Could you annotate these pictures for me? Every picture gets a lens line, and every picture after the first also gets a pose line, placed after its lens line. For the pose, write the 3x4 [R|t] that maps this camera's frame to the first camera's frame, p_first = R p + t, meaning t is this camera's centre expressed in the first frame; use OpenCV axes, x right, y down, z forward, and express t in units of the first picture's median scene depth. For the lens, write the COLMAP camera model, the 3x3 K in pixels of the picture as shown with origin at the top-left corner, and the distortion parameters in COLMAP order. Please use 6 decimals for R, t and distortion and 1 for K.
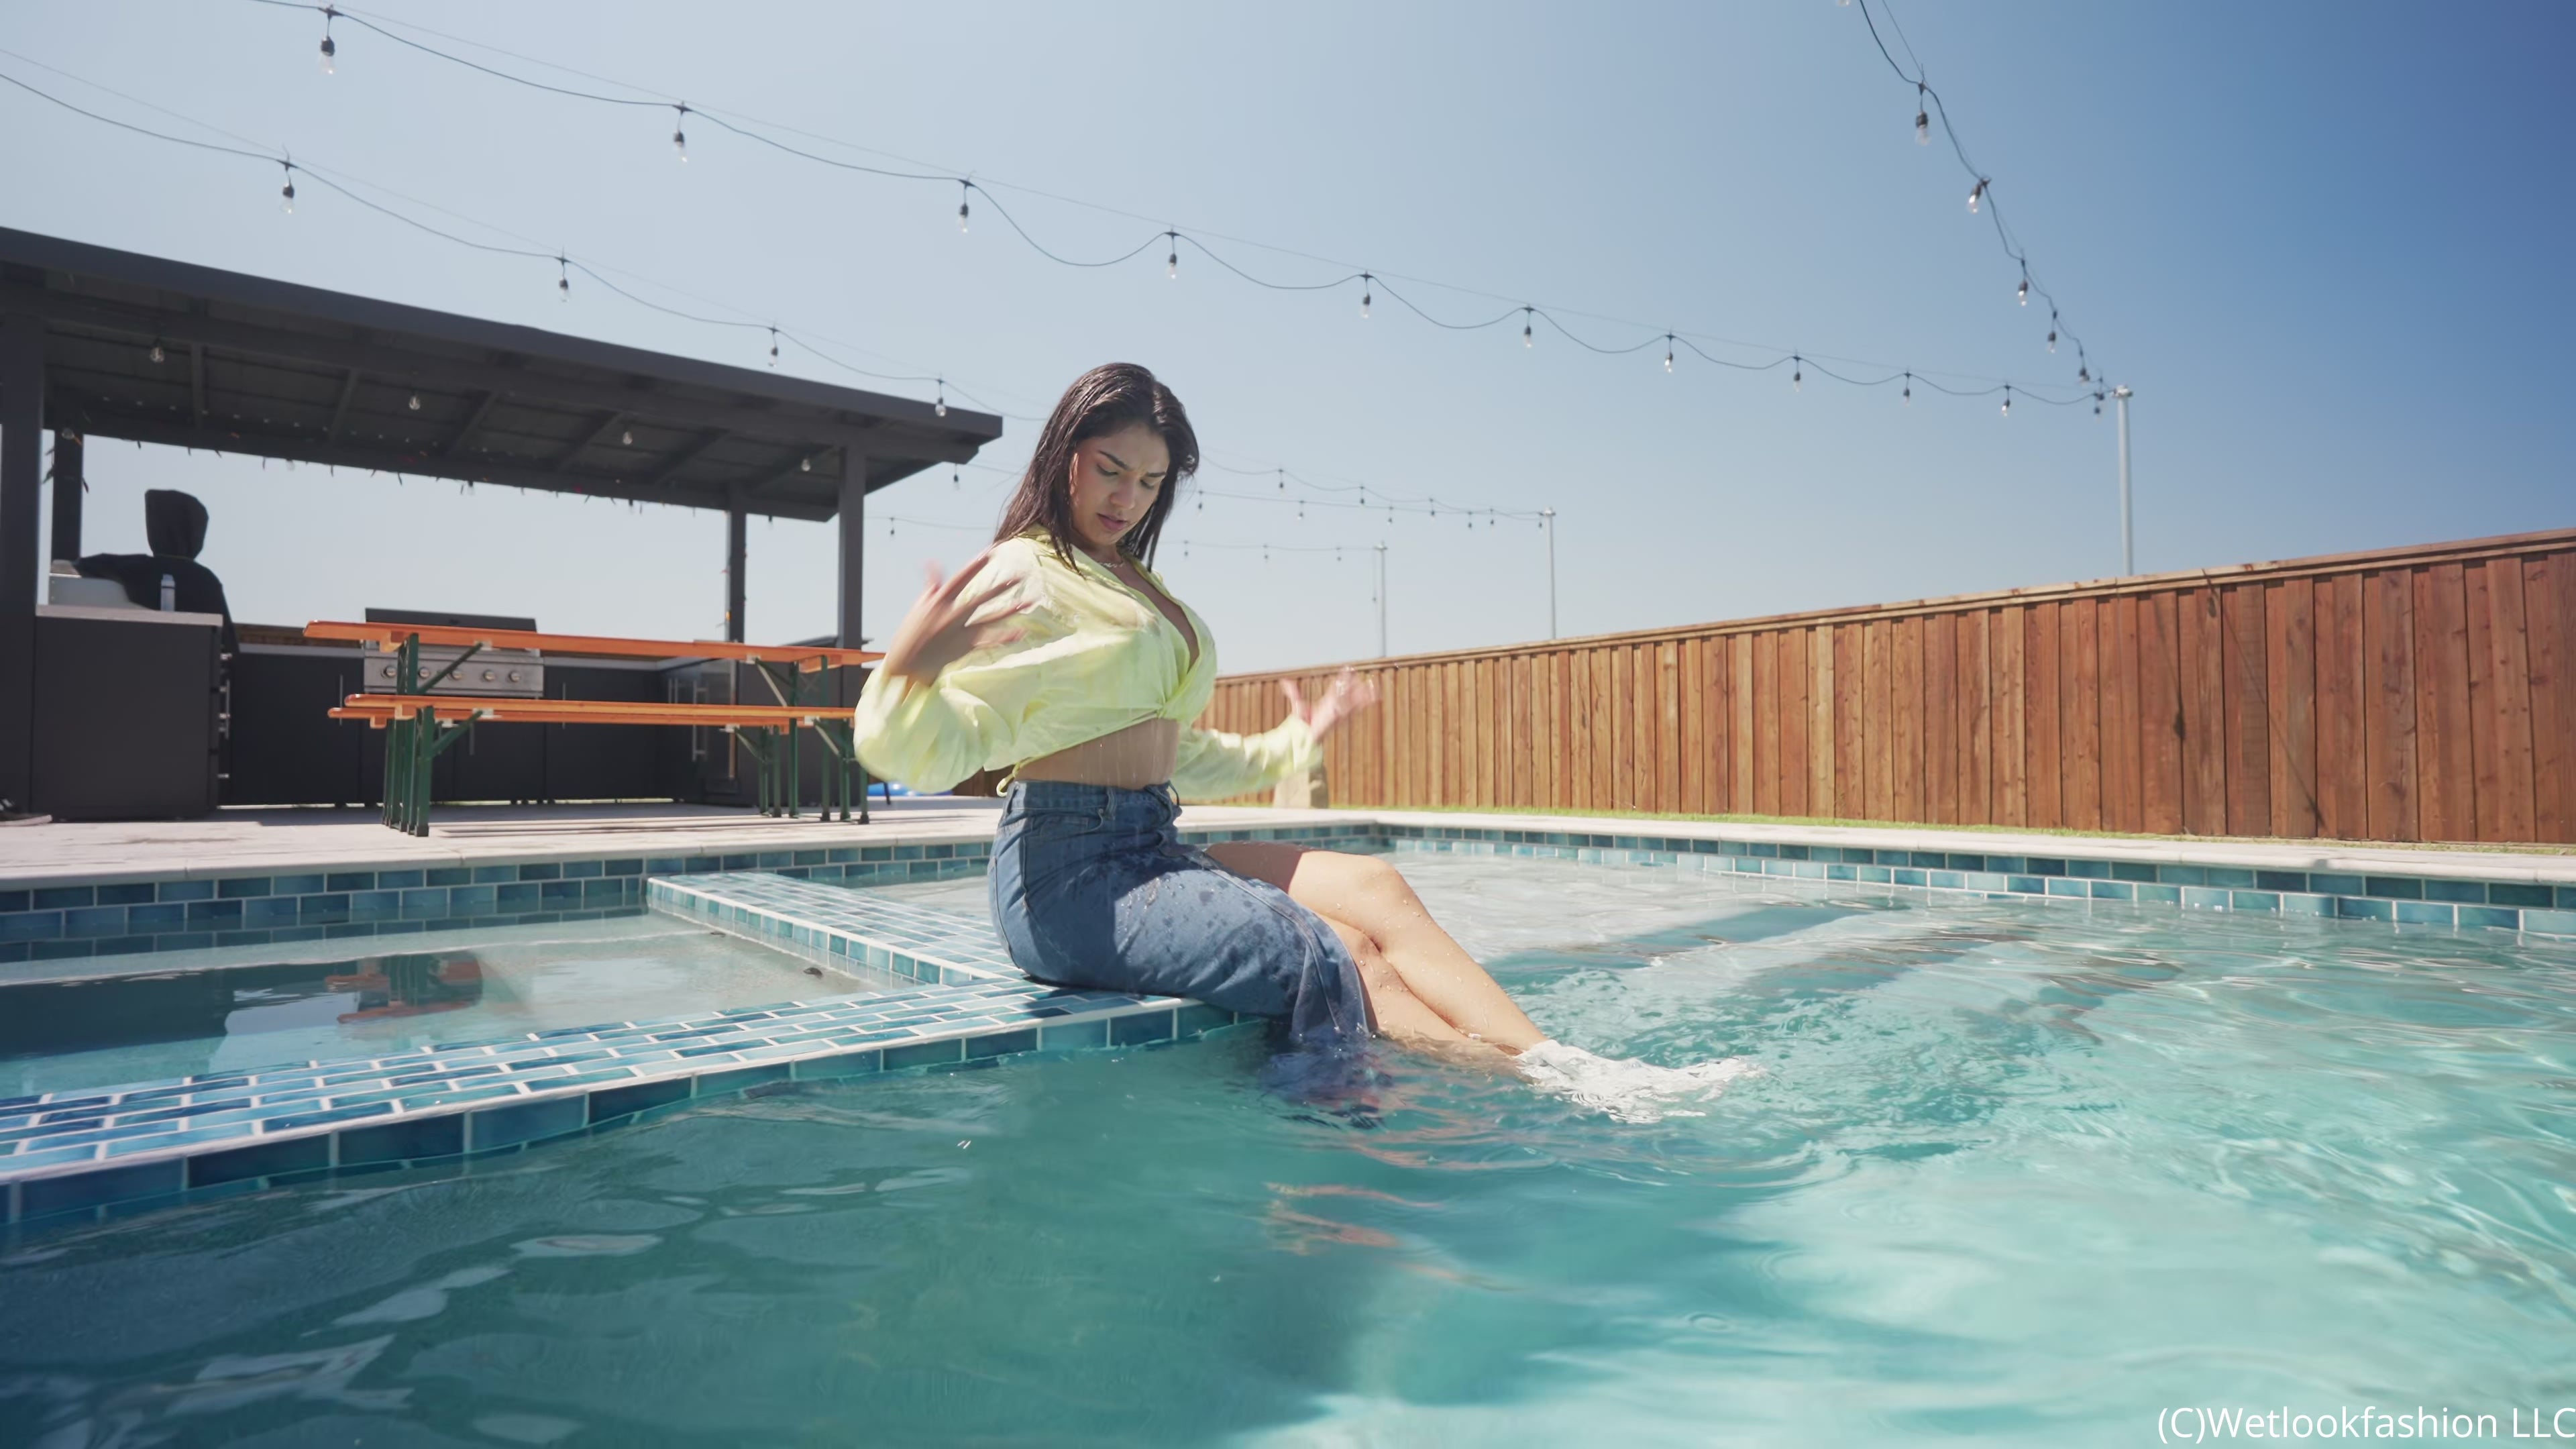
lens RADIAL K [[1299.6, 0, 1300.2], [0, 1299.6, 710.8], [0, 0, 1]] dist [-0.014009, 0.009109]
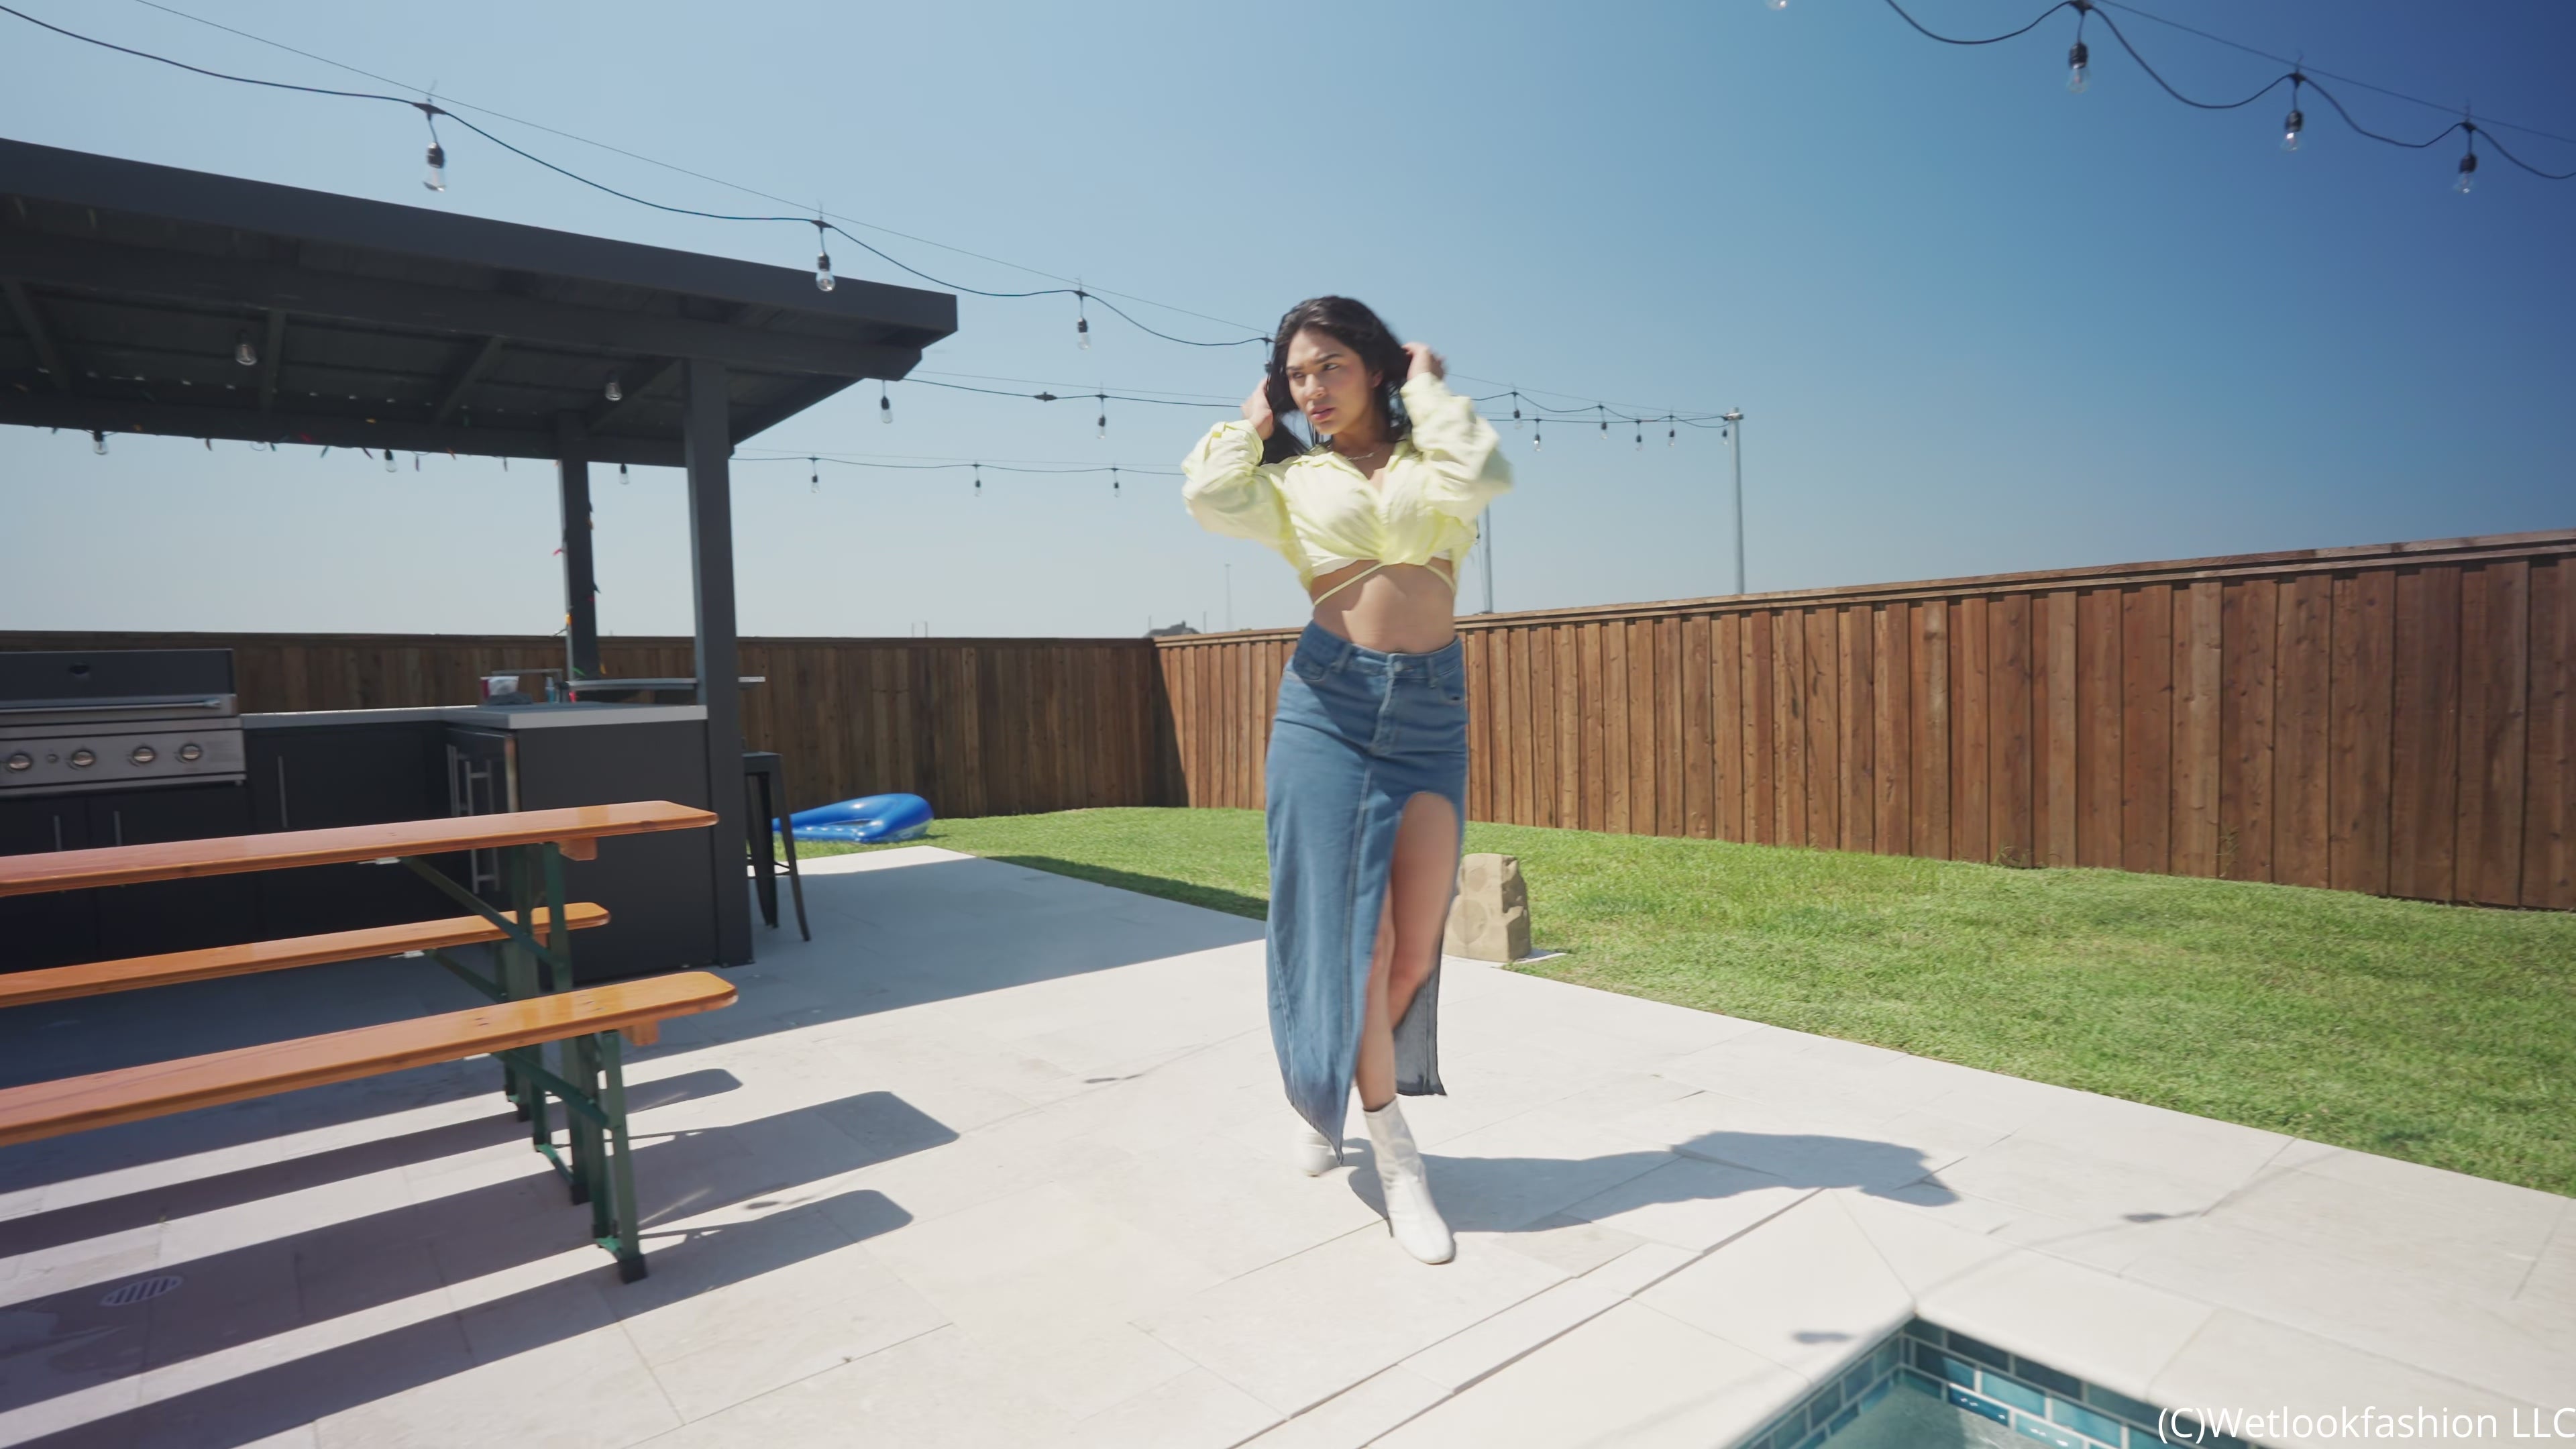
lens RADIAL K [[1299.6, 0, 1303.6], [0, 1299.6, 720.1], [0, 0, 1]] dist [-0.014009, 0.009109]
pose [[0.999534, -0.030083, -0.005209, -0.064891], [0.030424, 0.995696, 0.087542, -0.071700], [0.002553, -0.087660, 0.996147, 0.348681]]
